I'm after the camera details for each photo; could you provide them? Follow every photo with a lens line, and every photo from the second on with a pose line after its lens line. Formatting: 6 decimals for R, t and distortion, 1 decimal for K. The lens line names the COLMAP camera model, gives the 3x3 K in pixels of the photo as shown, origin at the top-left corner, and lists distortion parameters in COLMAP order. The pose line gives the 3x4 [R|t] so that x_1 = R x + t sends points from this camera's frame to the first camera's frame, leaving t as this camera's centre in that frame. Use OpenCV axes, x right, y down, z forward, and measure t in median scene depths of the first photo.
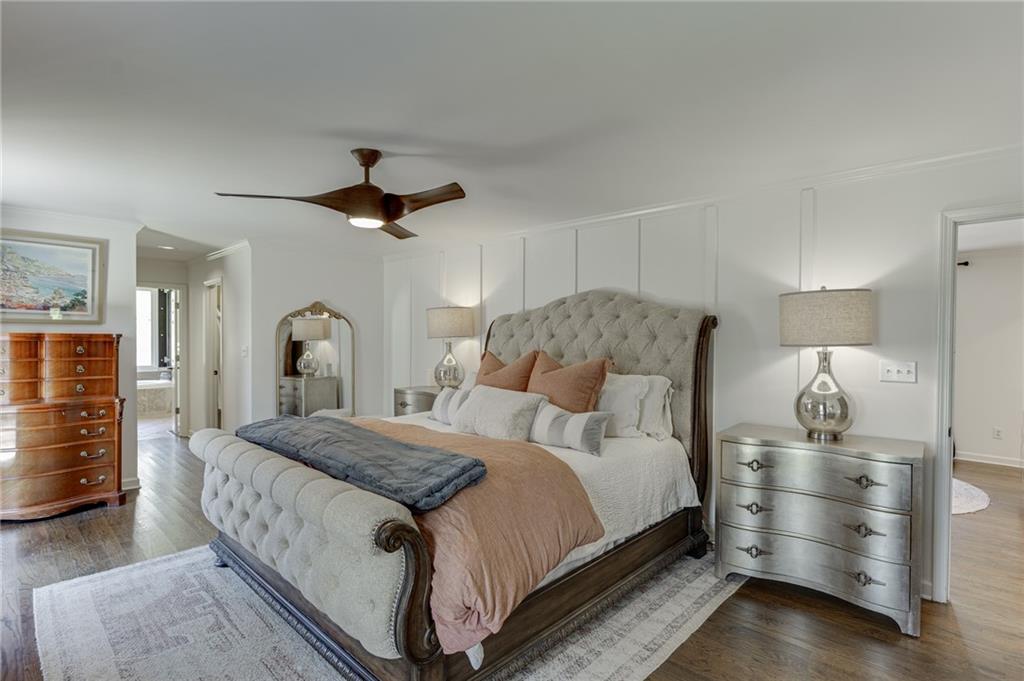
lens RADIAL K [[507.2, 0, 516.6], [0, 507.2, 338.7], [0, 0, 1]] dist [-0.003011, -0.001776]
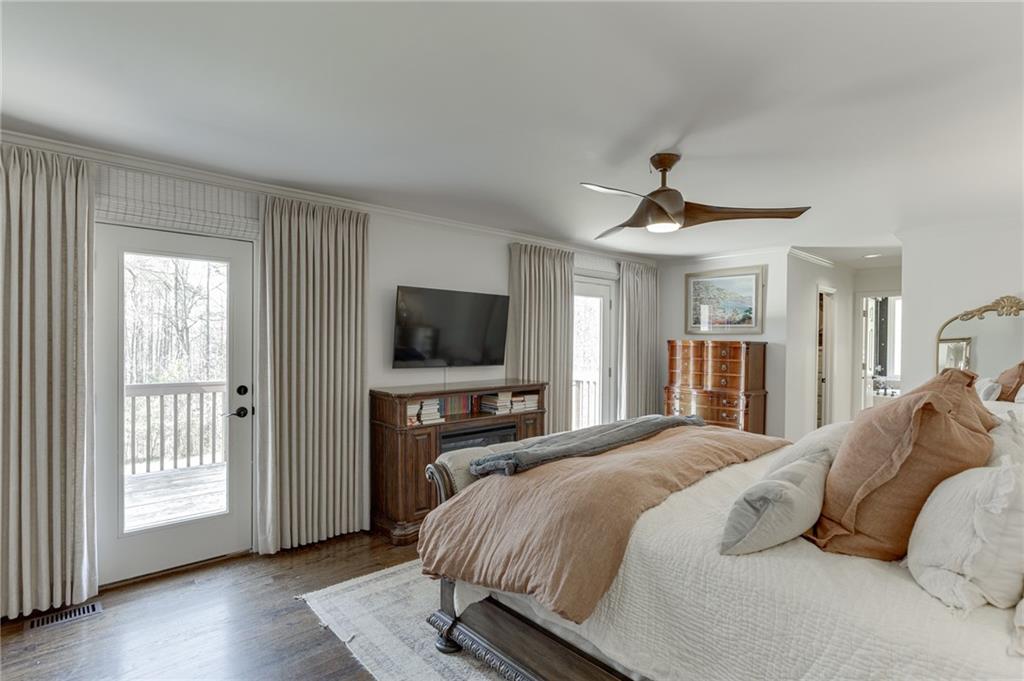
lens RADIAL K [[507.2, 0, 513.9], [0, 507.2, 343.9], [0, 0, 1]] dist [-0.003011, -0.001776]
pose [[-0.071315, 0.000067, -0.997454, 0.452028], [-0.020016, 0.999799, 0.001498, 0.006157], [0.997253, 0.020072, -0.071300, 0.481017]]
